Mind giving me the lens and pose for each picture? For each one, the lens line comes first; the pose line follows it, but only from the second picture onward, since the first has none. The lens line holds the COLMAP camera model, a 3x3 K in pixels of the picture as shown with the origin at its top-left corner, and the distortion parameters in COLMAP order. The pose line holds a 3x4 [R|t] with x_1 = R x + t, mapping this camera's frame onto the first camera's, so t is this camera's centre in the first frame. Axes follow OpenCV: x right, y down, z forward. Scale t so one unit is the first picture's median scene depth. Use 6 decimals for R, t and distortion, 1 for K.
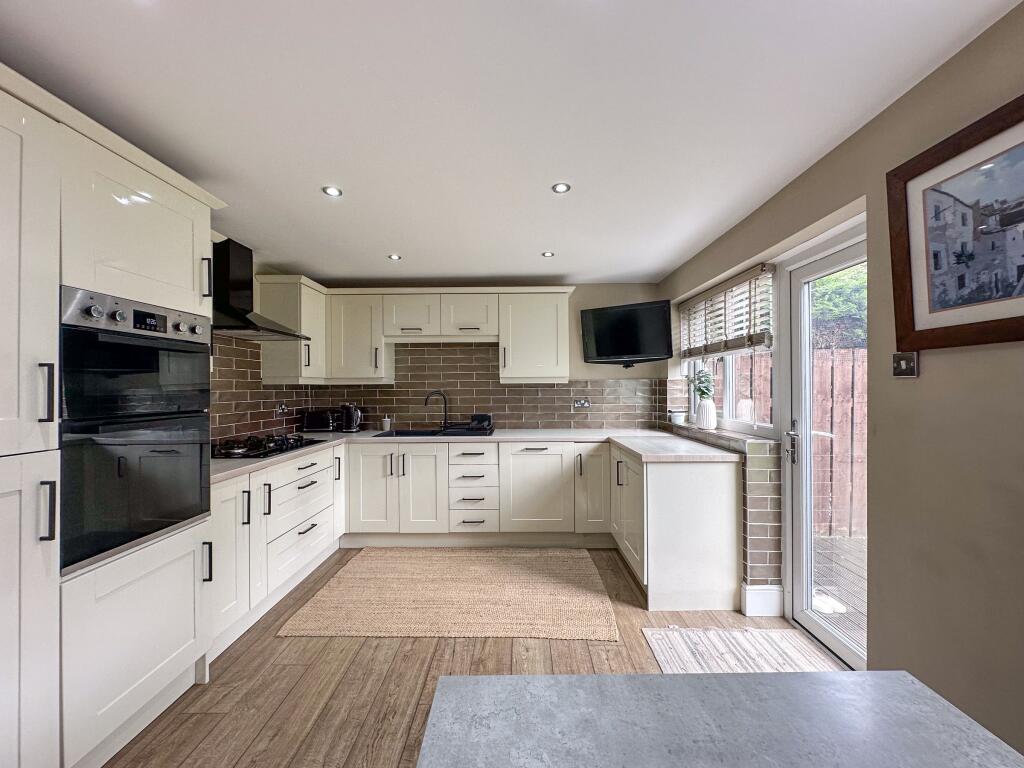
lens RADIAL K [[415.9, 0, 516.4], [0, 415.9, 385.8], [0, 0, 1]] dist [-0.000077, -0.000059]
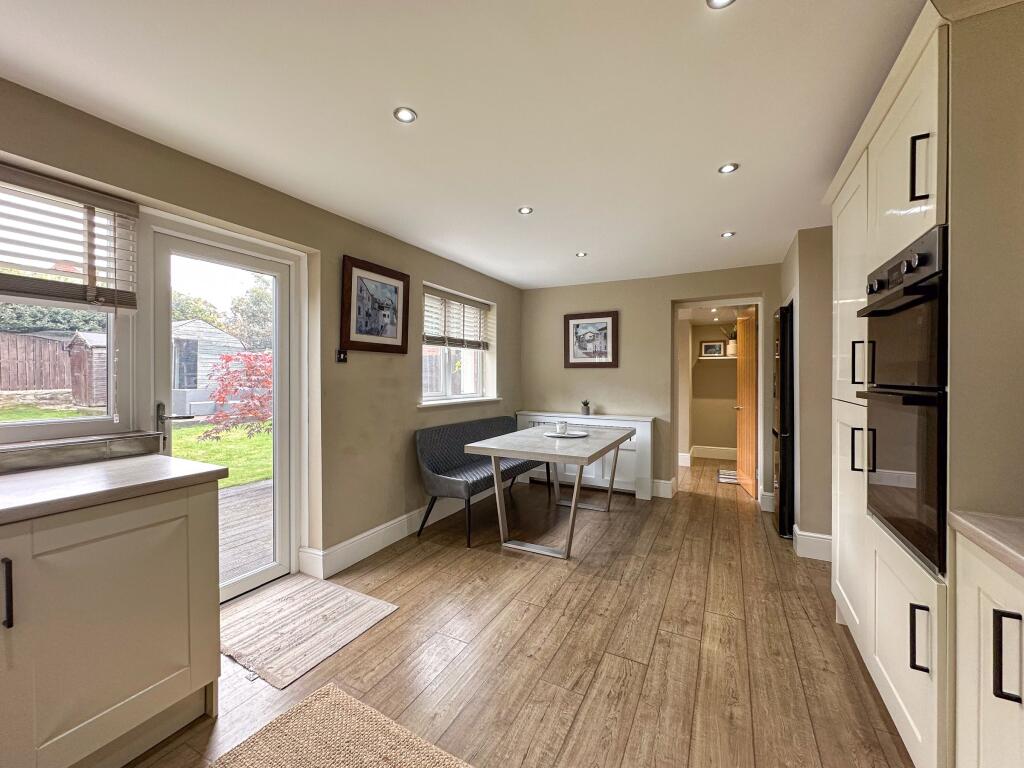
lens RADIAL K [[418.5, 0, 510.7], [0, 418.5, 378.5], [0, 0, 1]] dist [0.001398, 0.000305]
pose [[-0.889985, 0.003532, 0.455977, -0.646945], [0.002603, 0.999993, -0.002664, 0.058796], [-0.455983, -0.001184, -0.889988, 2.381638]]
